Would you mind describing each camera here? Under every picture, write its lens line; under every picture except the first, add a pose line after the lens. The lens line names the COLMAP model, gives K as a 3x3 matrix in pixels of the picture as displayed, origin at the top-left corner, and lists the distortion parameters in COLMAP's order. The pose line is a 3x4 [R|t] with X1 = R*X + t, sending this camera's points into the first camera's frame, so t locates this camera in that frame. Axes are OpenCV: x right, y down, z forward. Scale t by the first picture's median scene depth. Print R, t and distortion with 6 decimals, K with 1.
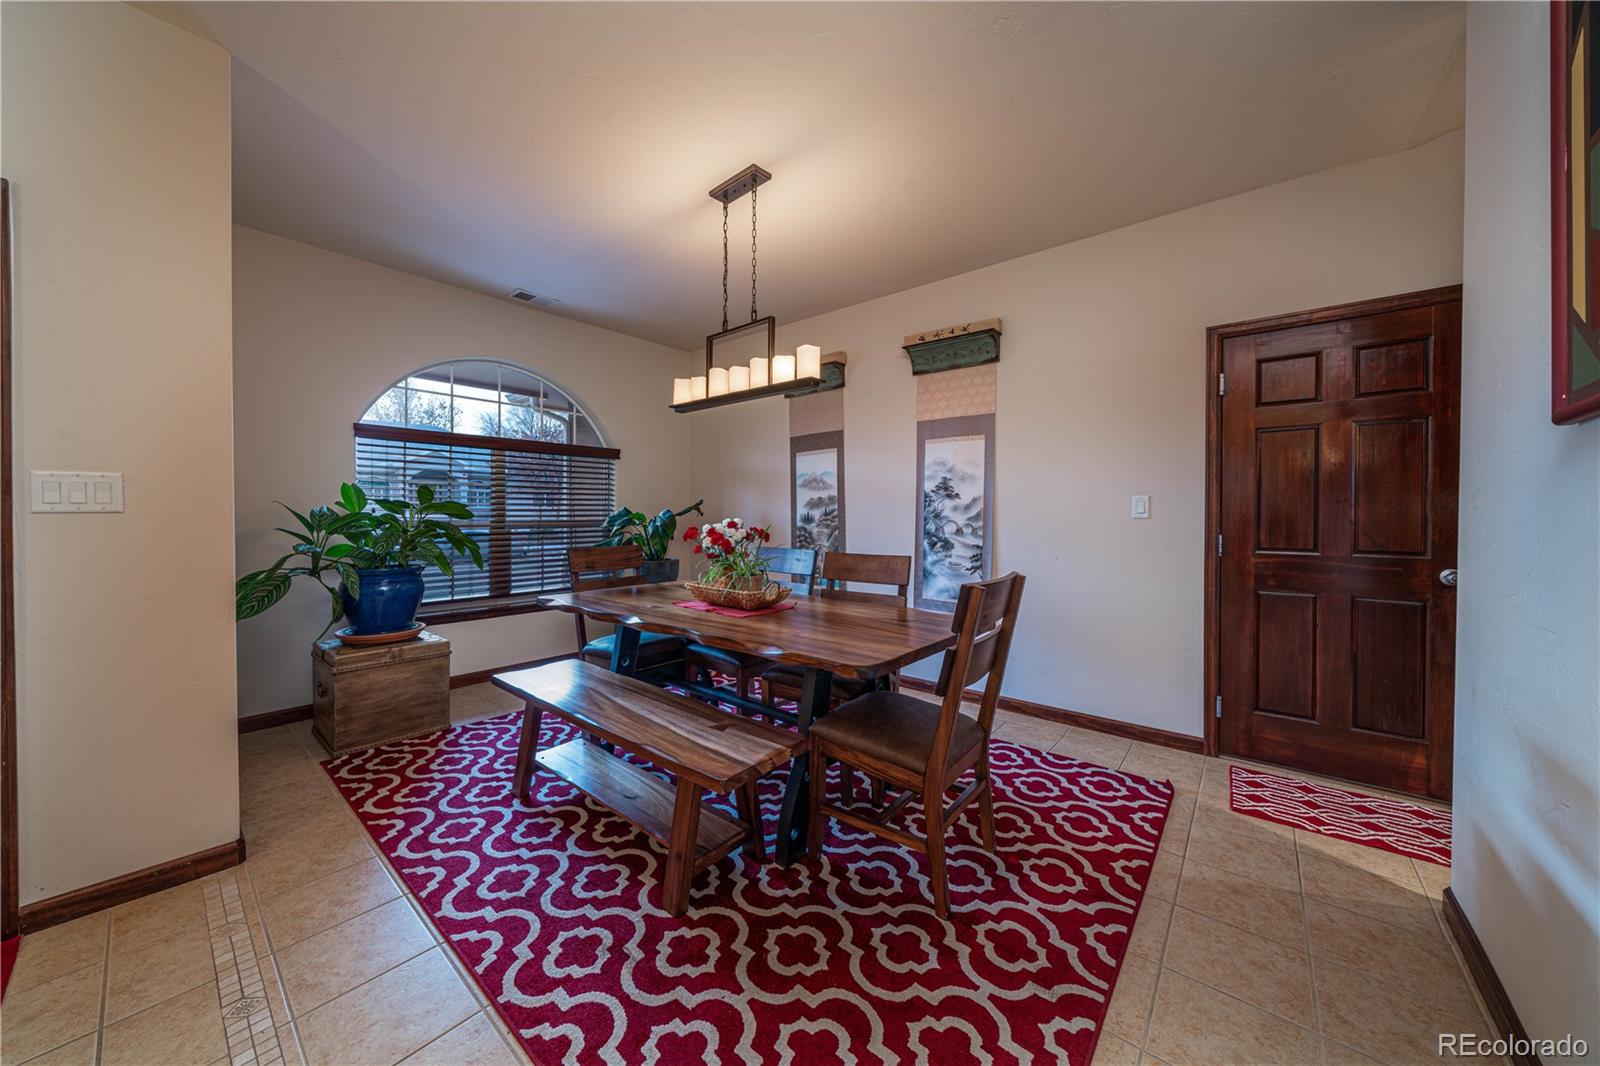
lens RADIAL K [[555.3, 0, 793.4], [0, 555.3, 517.5], [0, 0, 1]] dist [-0.002613, 0.000551]
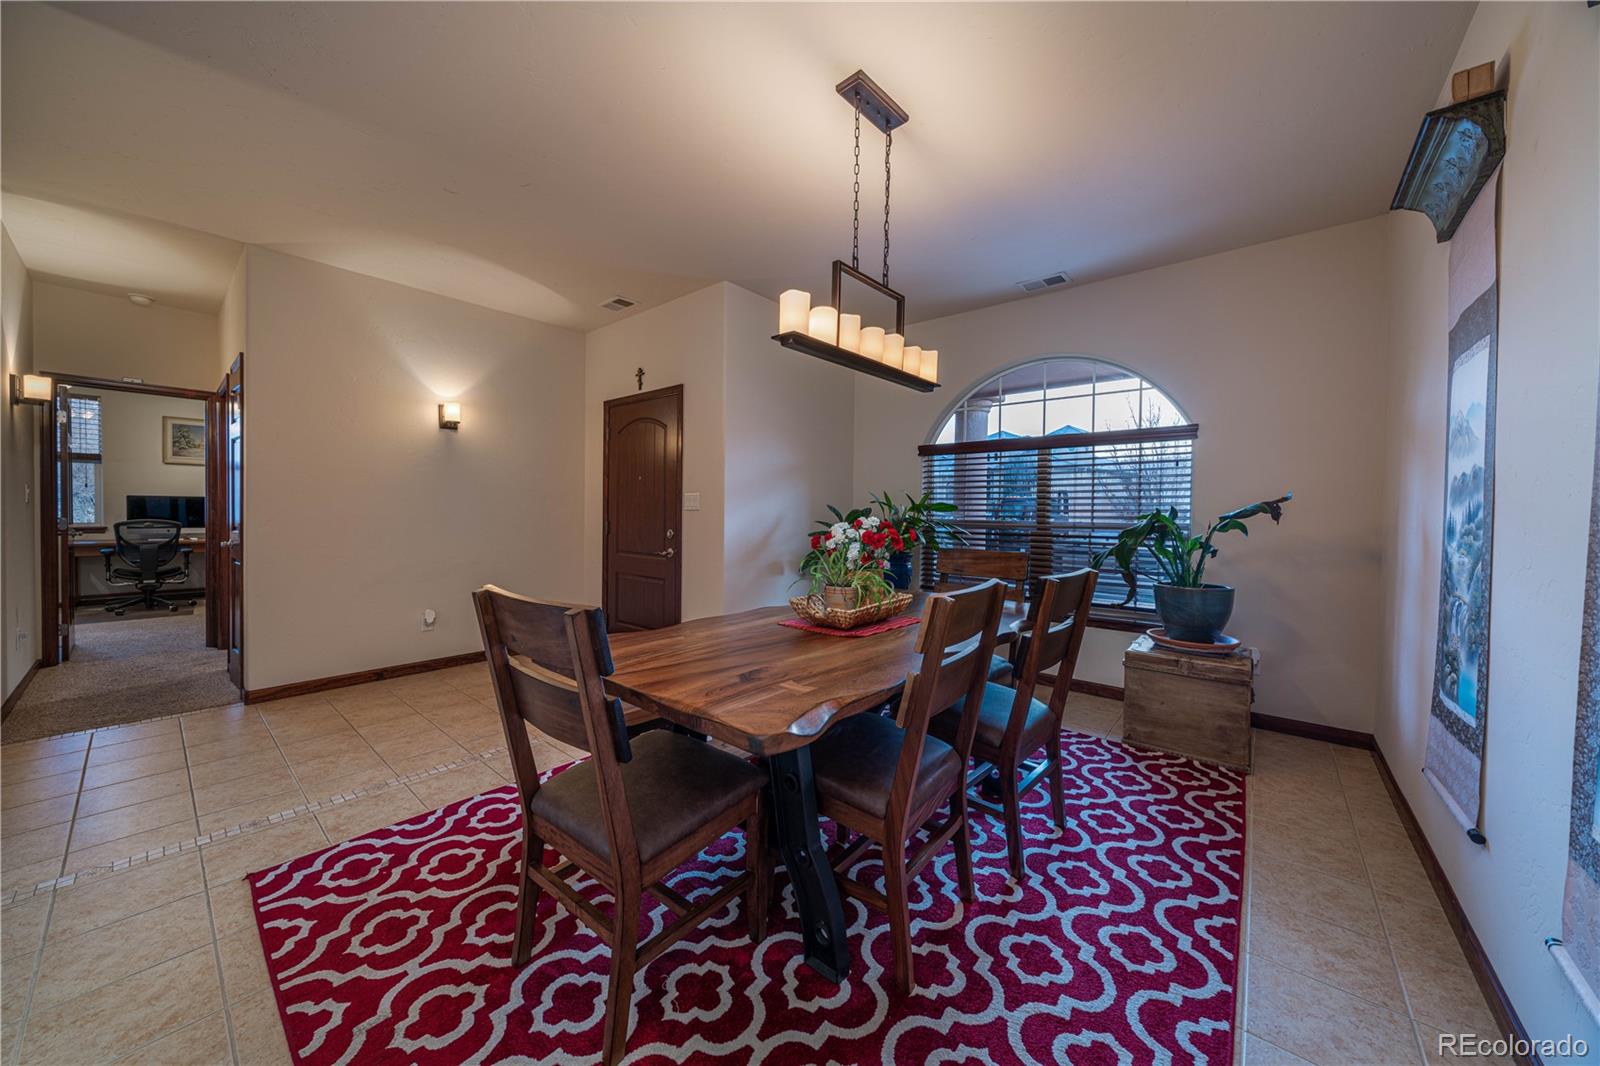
lens RADIAL K [[555.3, 0, 775.7], [0, 555.3, 482.9], [0, 0, 1]] dist [-0.002613, 0.000551]
pose [[-0.019877, -0.052143, -0.998442, 1.288352], [-0.016147, 0.998526, -0.051826, -0.005928], [0.999672, 0.015092, -0.020690, 1.537562]]
